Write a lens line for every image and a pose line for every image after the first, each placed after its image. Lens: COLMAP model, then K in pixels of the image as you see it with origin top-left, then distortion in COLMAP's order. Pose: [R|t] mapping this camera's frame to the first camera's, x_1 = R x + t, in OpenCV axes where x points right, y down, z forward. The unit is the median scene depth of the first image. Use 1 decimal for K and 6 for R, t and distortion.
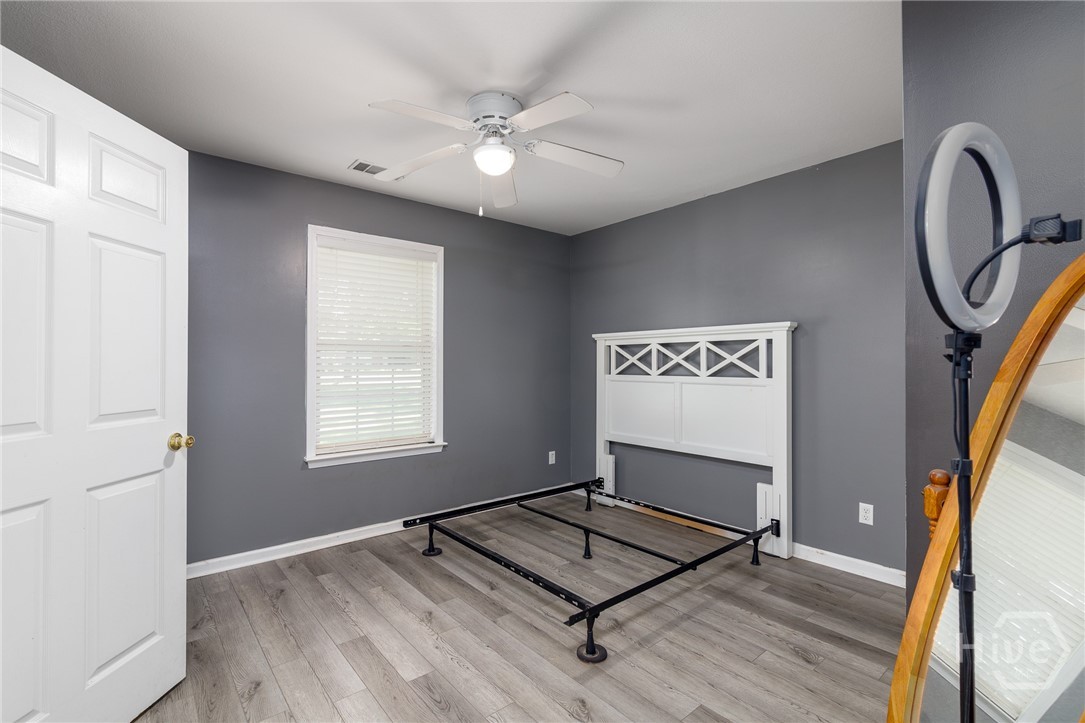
lens RADIAL K [[493.7, 0, 542.1], [0, 493.7, 365.1], [0, 0, 1]] dist [-0.005848, 0.001218]
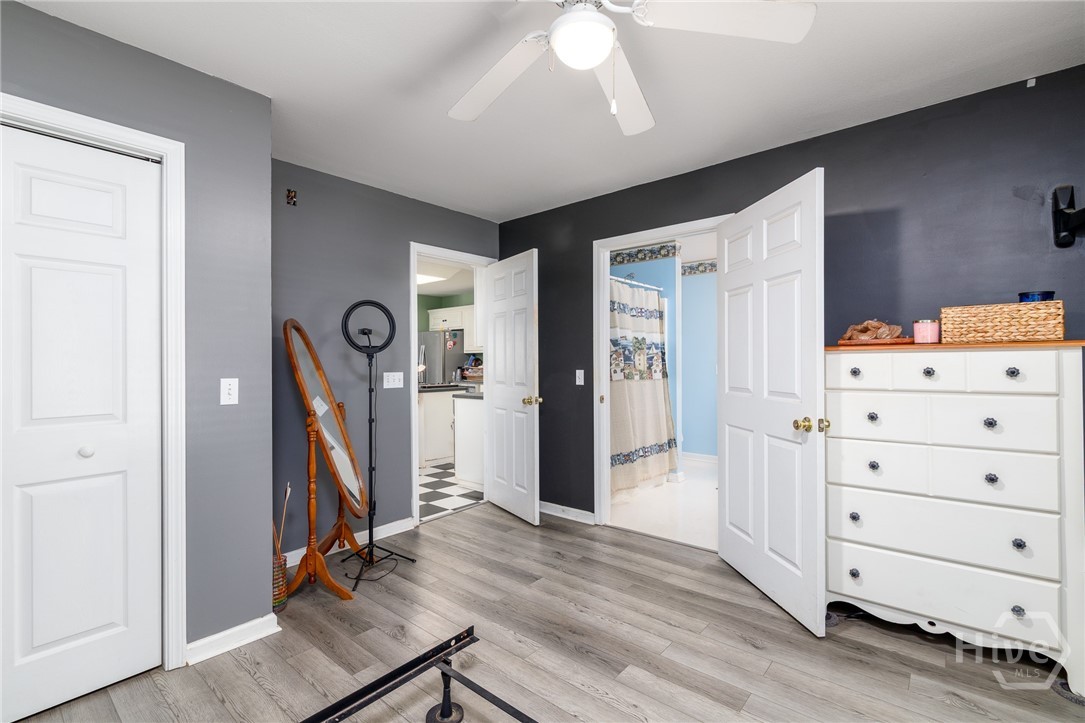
lens RADIAL K [[493.7, 0, 542.6], [0, 493.7, 359.2], [0, 0, 1]] dist [-0.005848, 0.001218]
pose [[-0.986215, 0.009838, -0.165174, 0.076471], [0.011868, 0.999866, -0.011309, 0.005872], [0.165041, -0.013113, -0.986200, 2.025439]]
